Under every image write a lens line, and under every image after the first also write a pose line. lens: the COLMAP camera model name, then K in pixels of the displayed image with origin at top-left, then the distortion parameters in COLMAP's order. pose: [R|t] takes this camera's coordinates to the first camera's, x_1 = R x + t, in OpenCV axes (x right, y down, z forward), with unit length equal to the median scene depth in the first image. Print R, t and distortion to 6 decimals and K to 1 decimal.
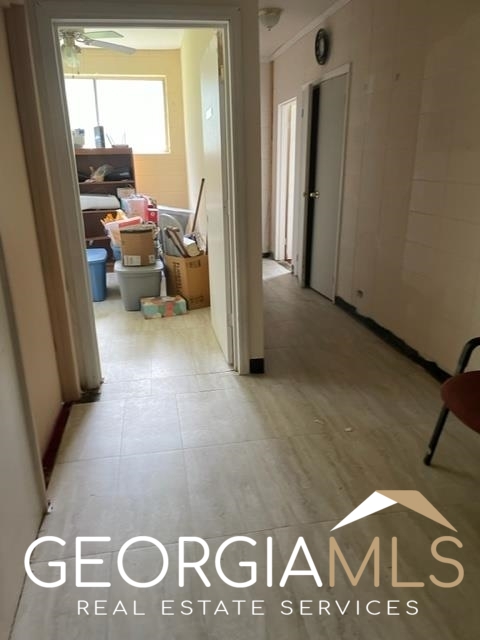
lens RADIAL K [[479.5, 0, 239.8], [0, 479.5, 321.3], [0, 0, 1]] dist [0.008729, 0.002310]
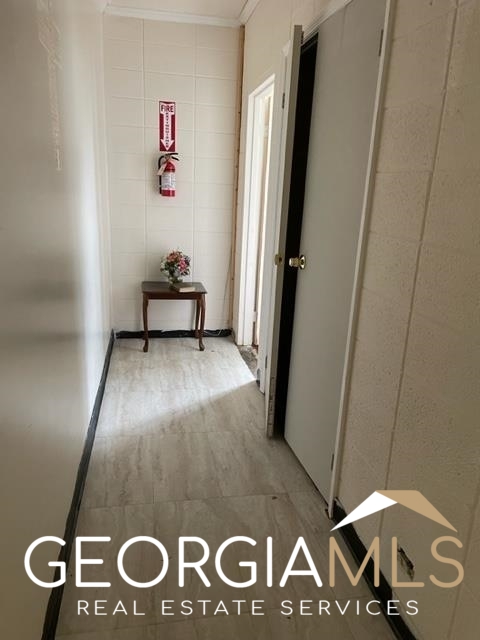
lens RADIAL K [[479.5, 0, 239.6], [0, 479.5, 318.8], [0, 0, 1]] dist [0.008729, 0.002310]
pose [[0.998792, 0.047833, 0.011236, 0.079652], [-0.047253, 0.997769, -0.047167, -0.152257], [-0.013468, 0.046579, 0.998824, 0.438898]]
